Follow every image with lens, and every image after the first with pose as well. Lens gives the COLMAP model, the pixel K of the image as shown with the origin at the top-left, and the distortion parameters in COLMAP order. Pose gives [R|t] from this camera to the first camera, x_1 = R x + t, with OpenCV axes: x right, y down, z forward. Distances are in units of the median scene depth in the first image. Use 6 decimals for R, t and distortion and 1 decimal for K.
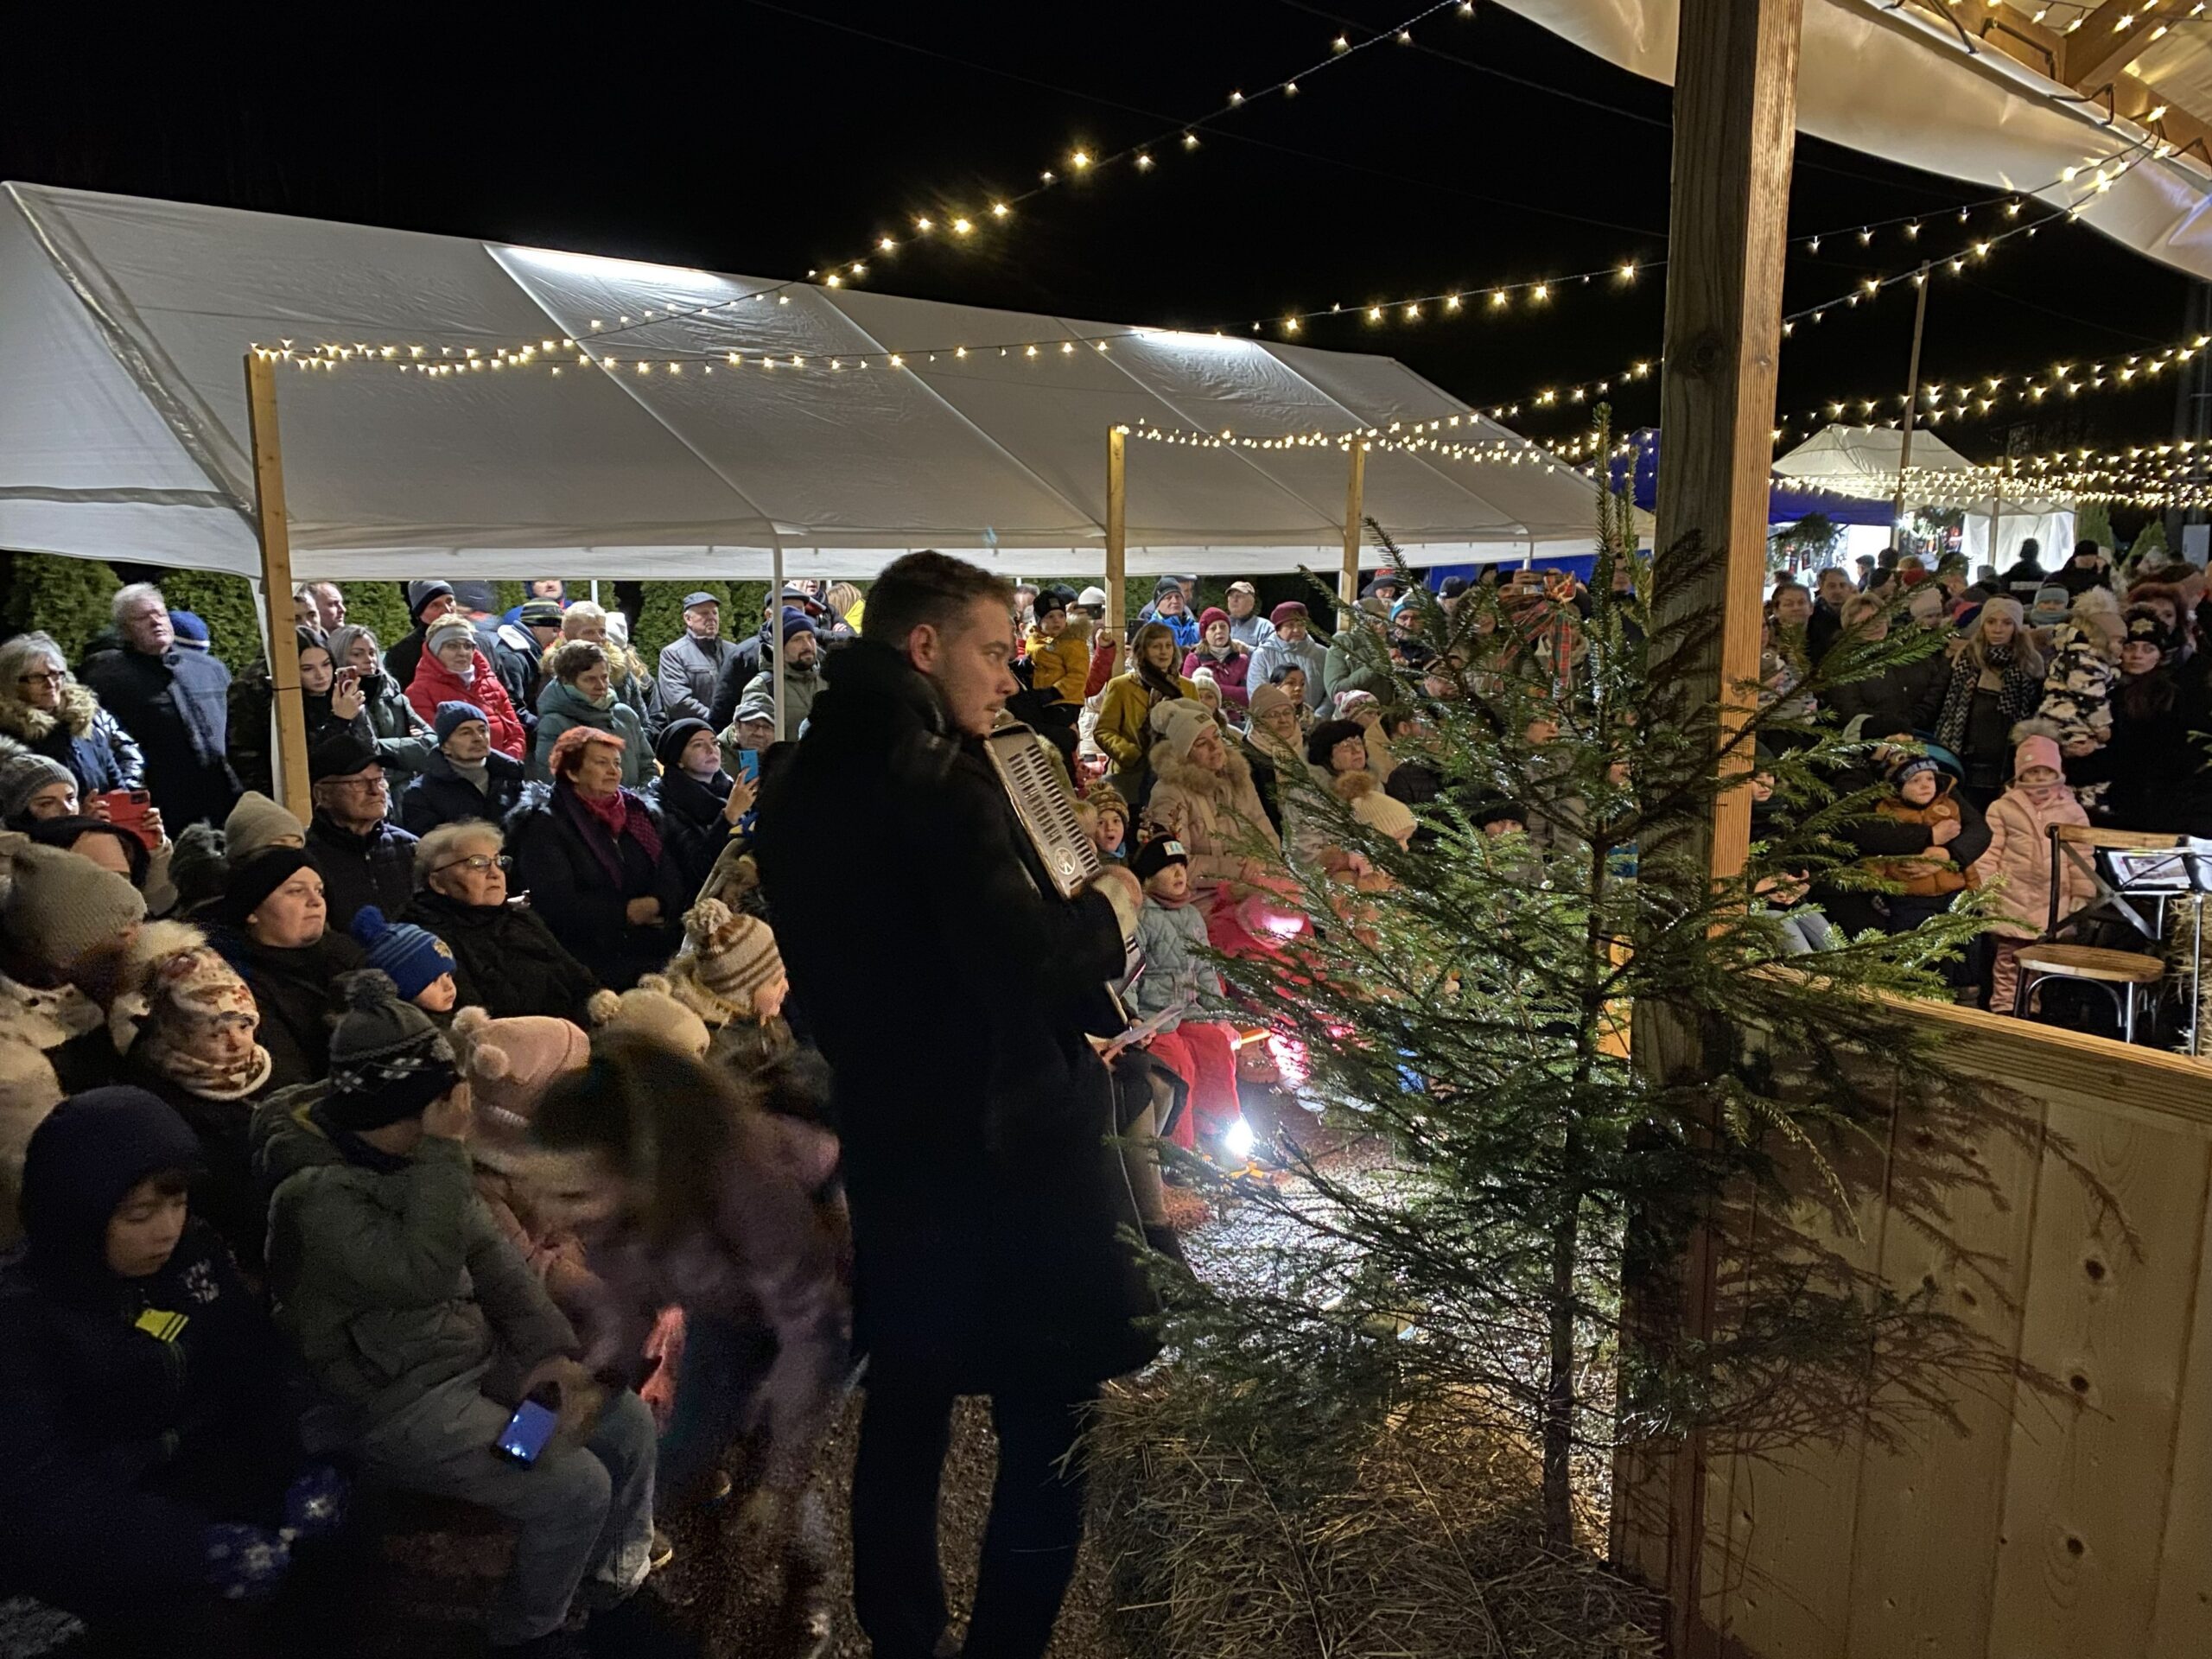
lens RADIAL K [[1699.7, 0, 1117.7], [0, 1699.7, 809.5], [0, 0, 1]] dist [0.048863, -0.032800]
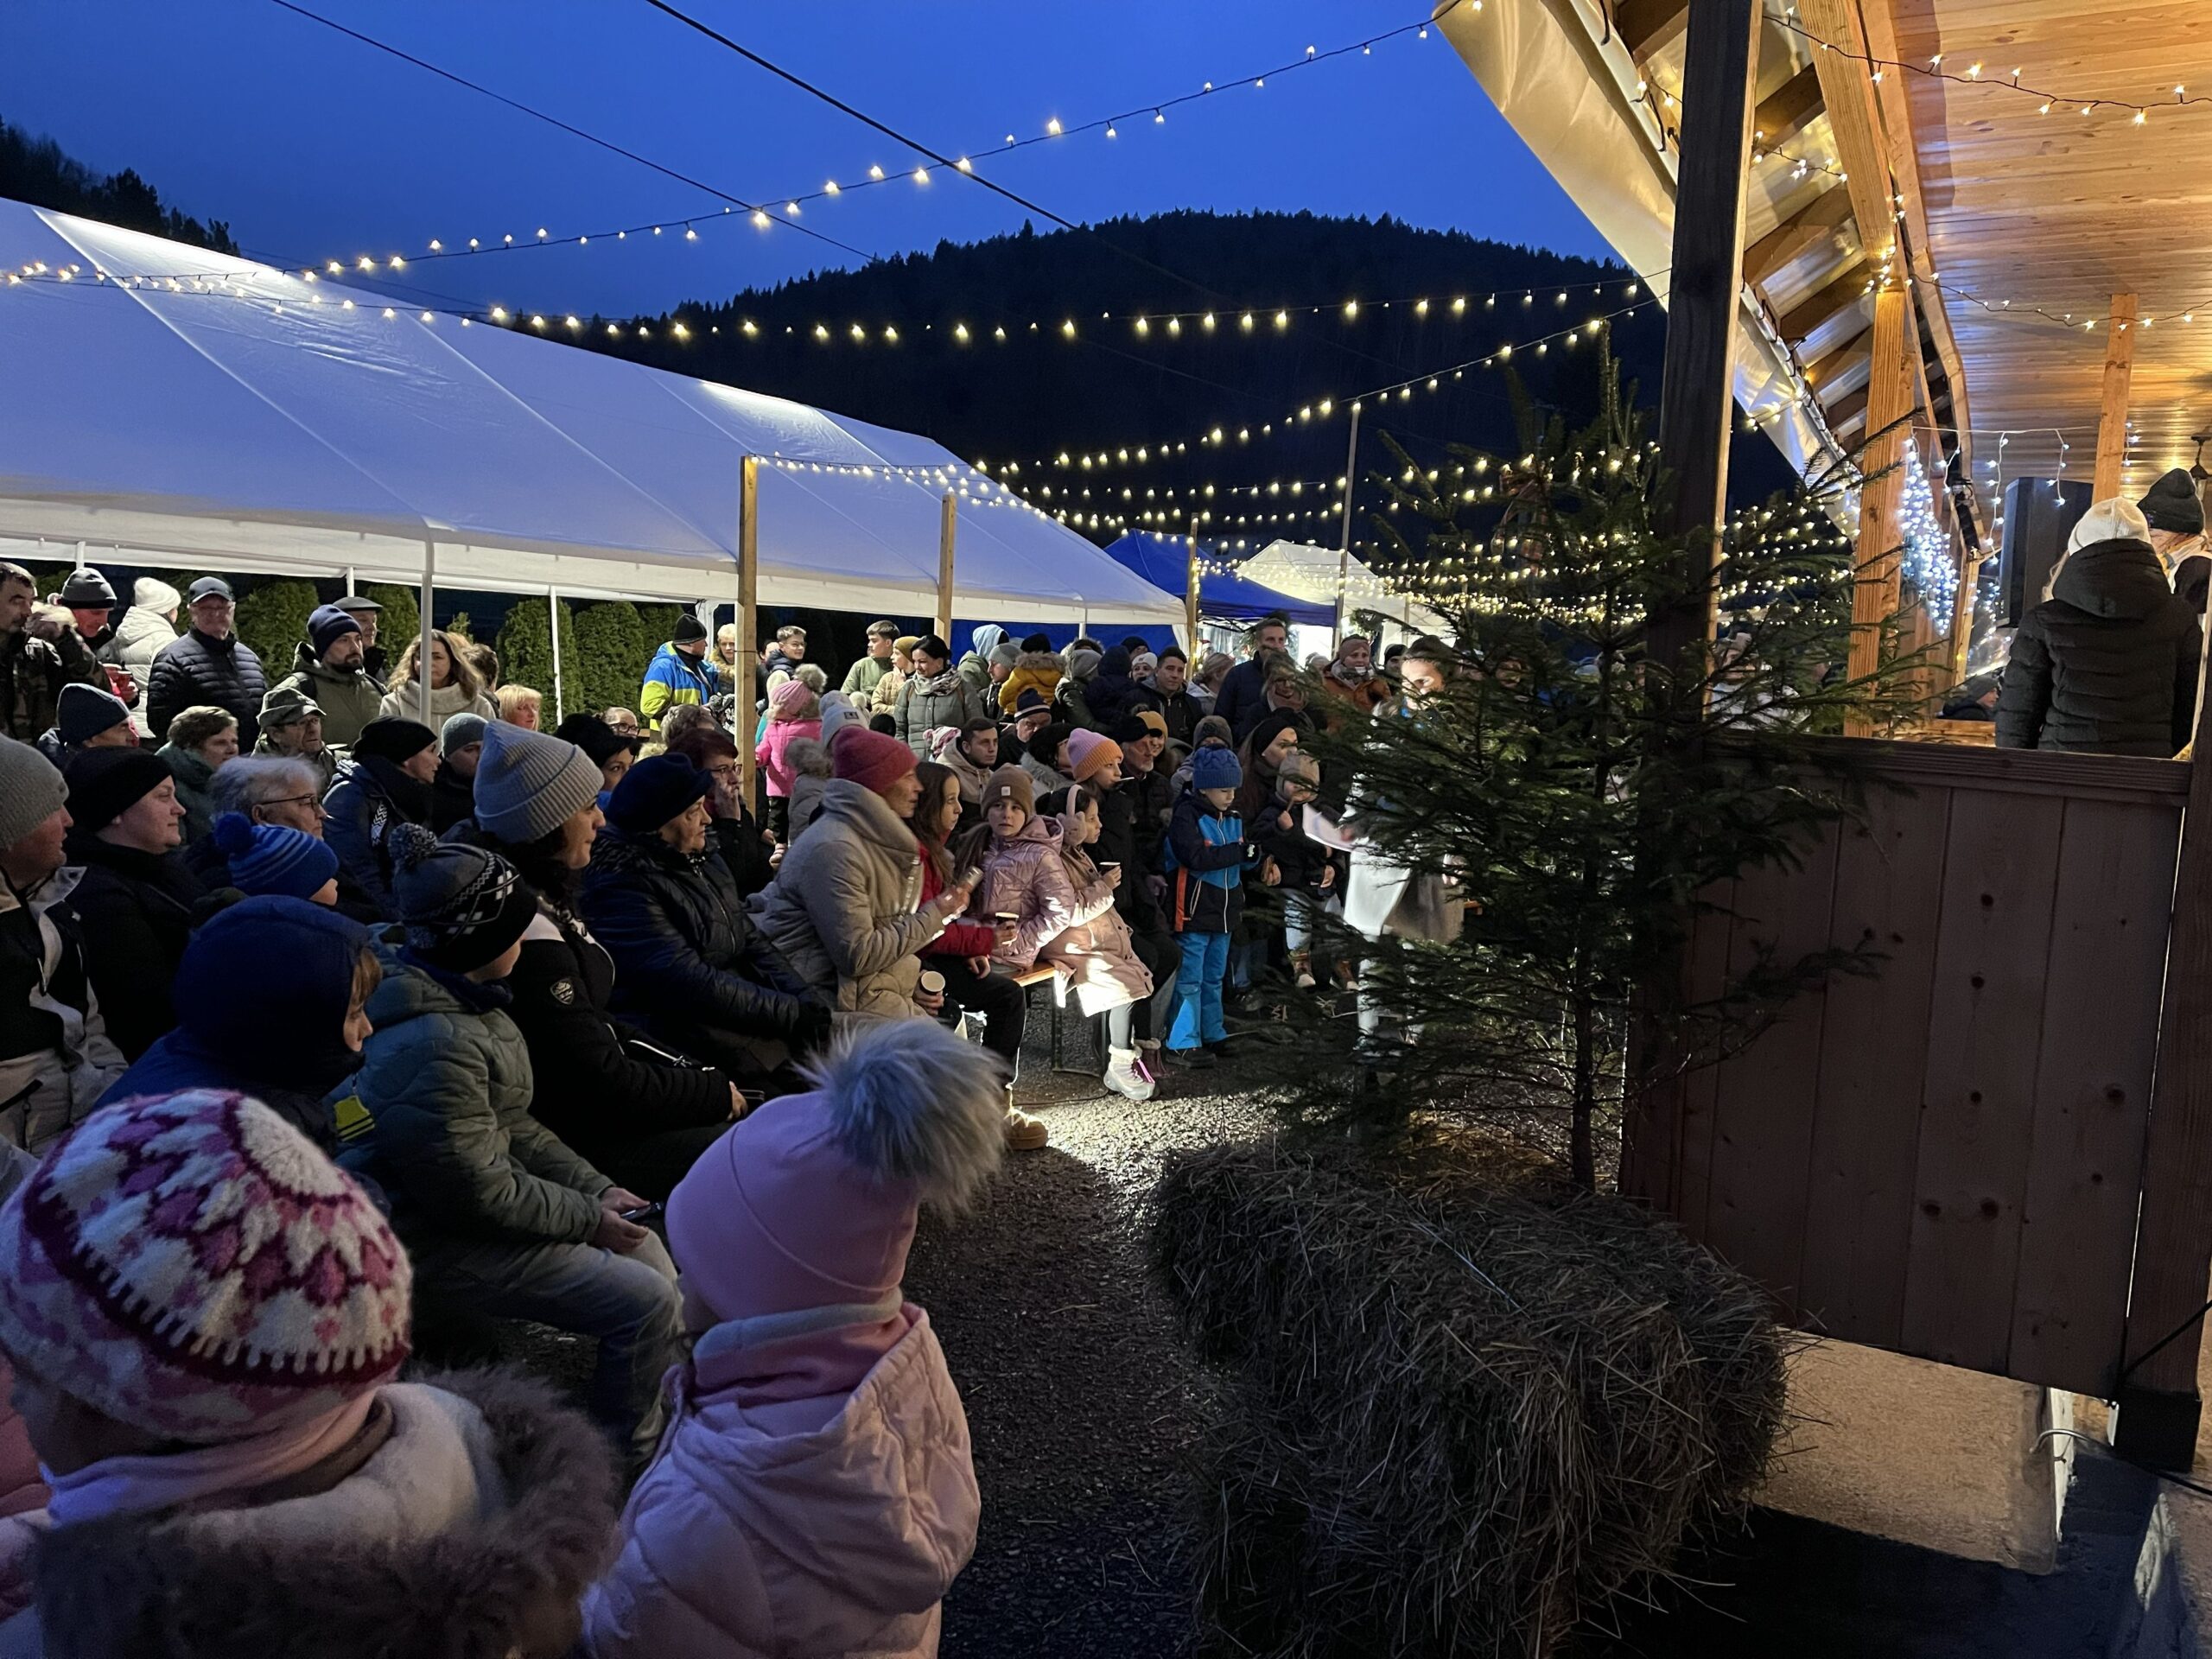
lens RADIAL K [[1673.3, 0, 1136.0], [0, 1673.3, 824.3], [0, 0, 1]] dist [0.077953, -0.079790]
pose [[0.941433, 0.001860, 0.337195, -0.128764], [0.016688, 0.998502, -0.052099, 0.056000], [-0.336787, 0.054675, 0.939992, -0.026278]]
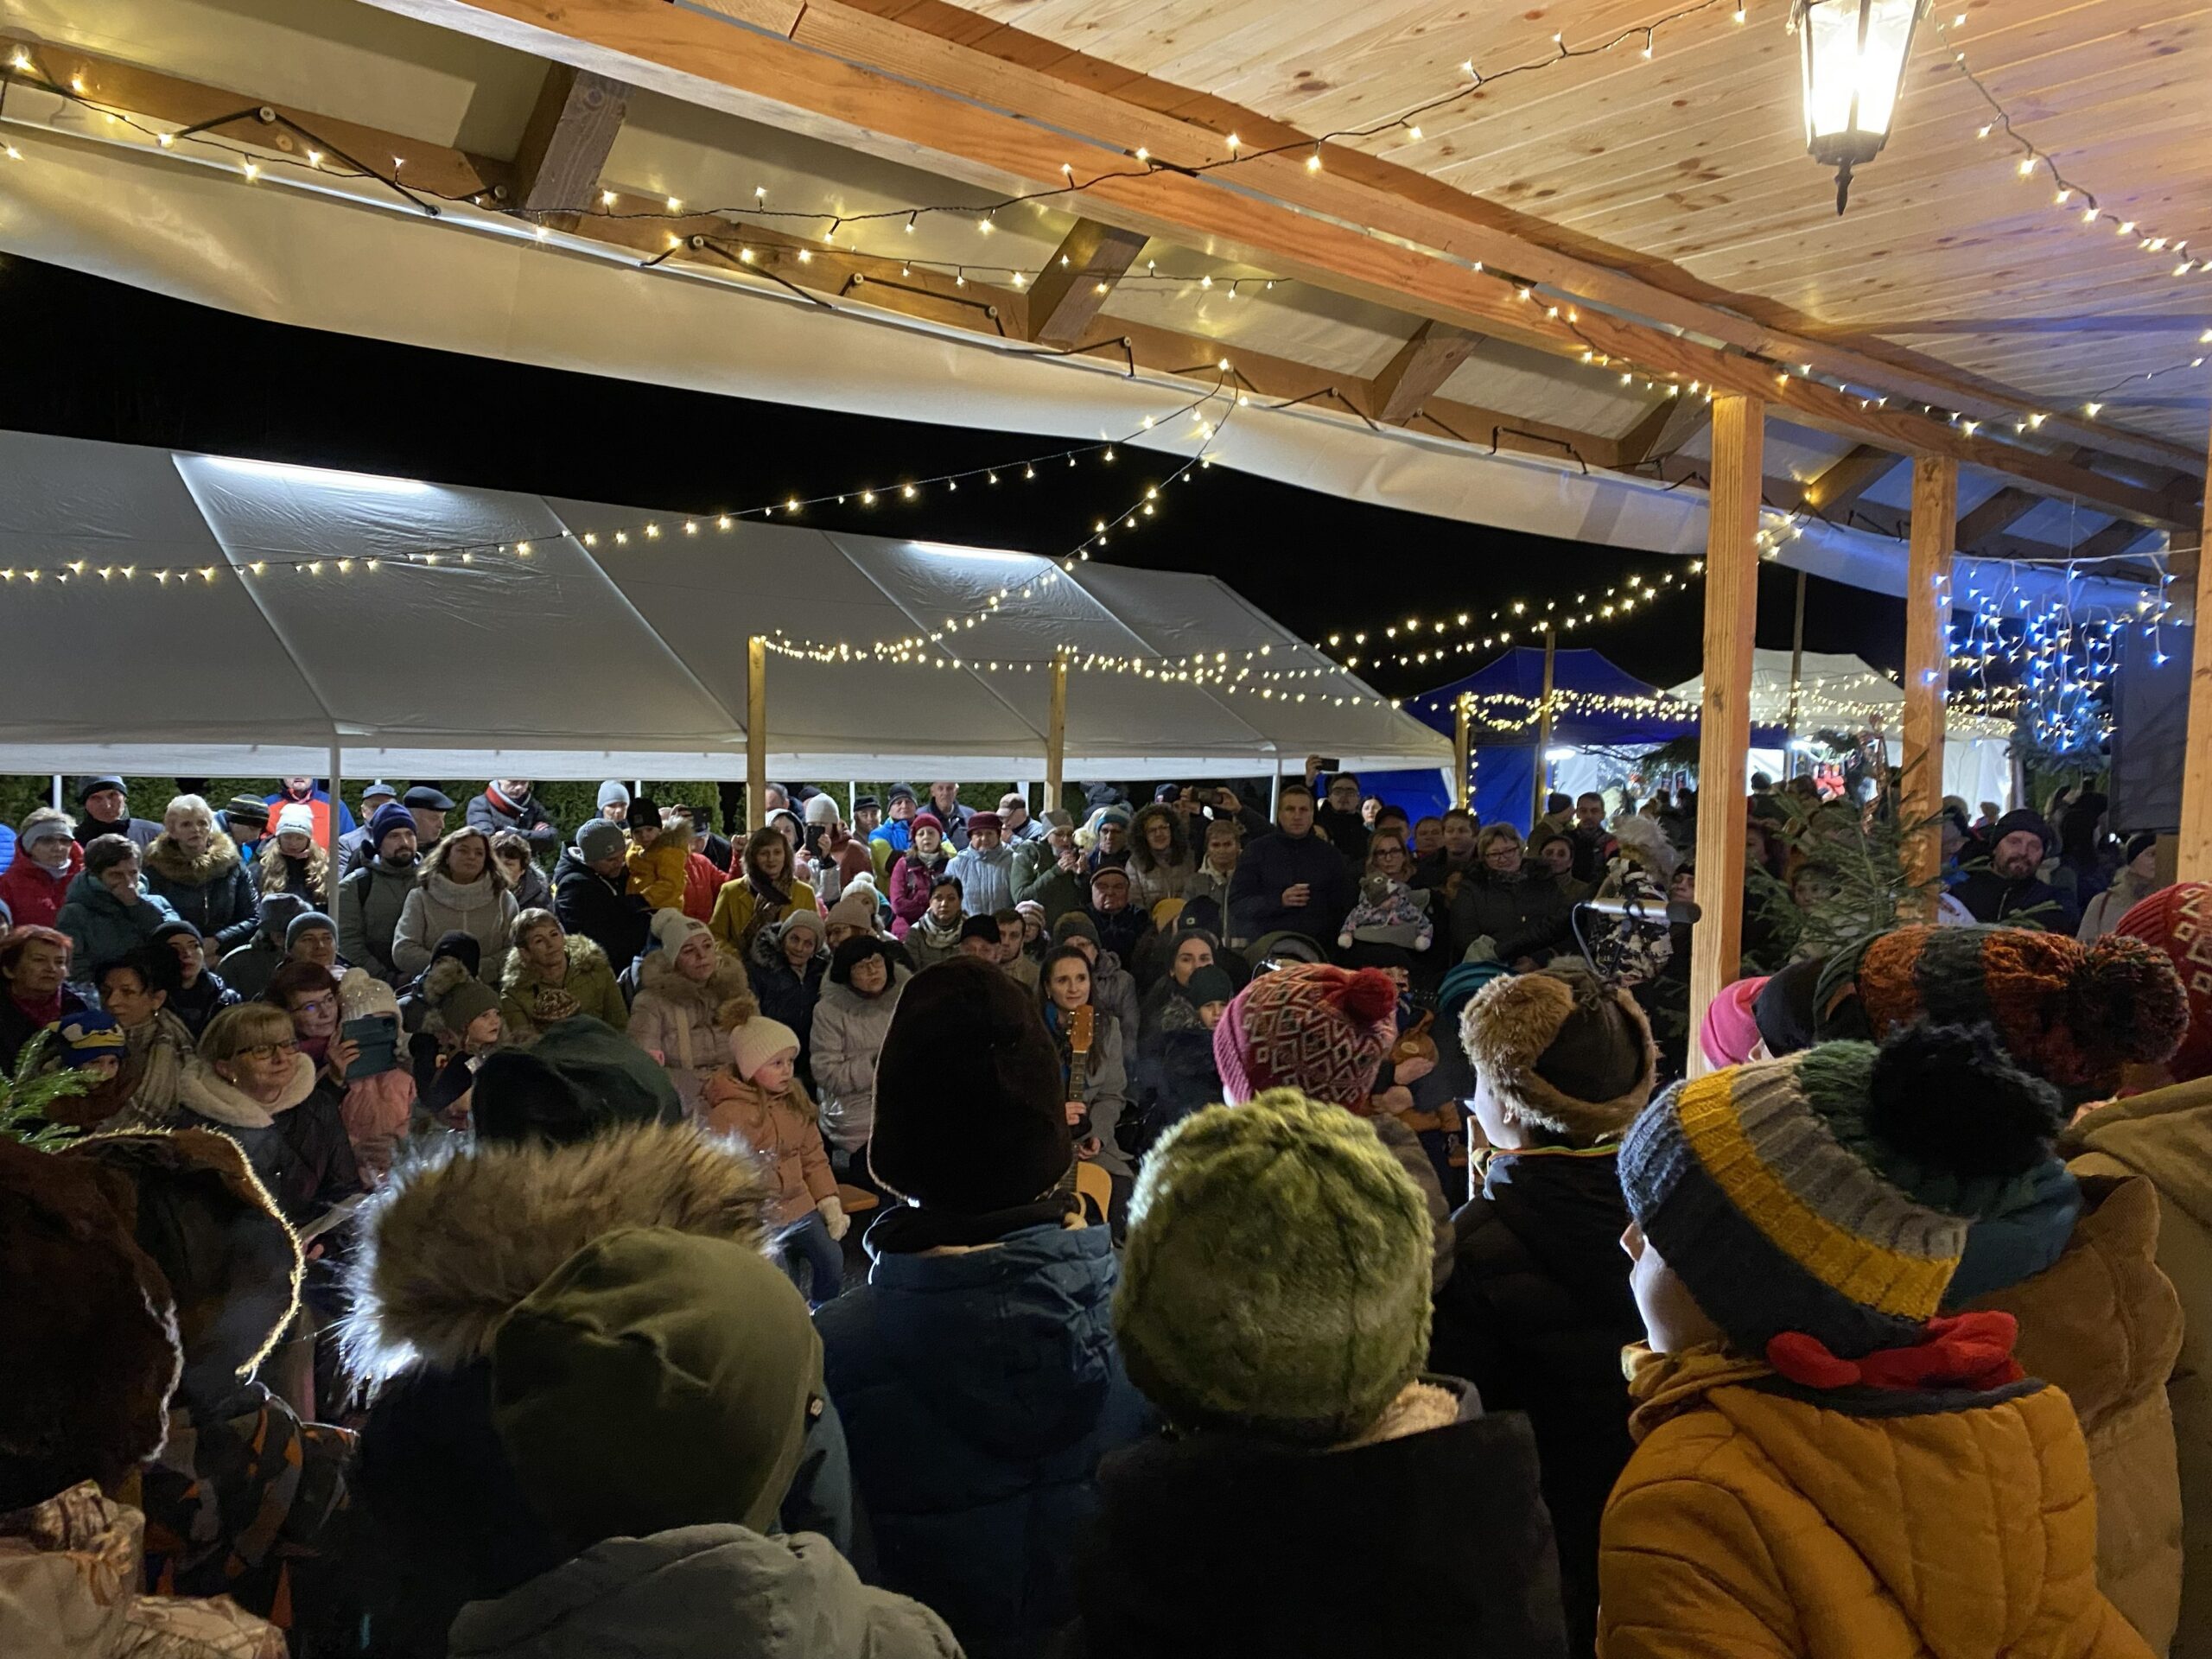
lens RADIAL K [[1699.7, 0, 1105.2], [0, 1699.7, 828.9], [0, 0, 1]] dist [0.048863, -0.032800]
pose [[0.997578, 0.027544, -0.063863, 0.285833], [-0.033998, 0.994174, -0.102281, -0.014184], [0.060674, 0.104204, 0.992703, 0.016158]]
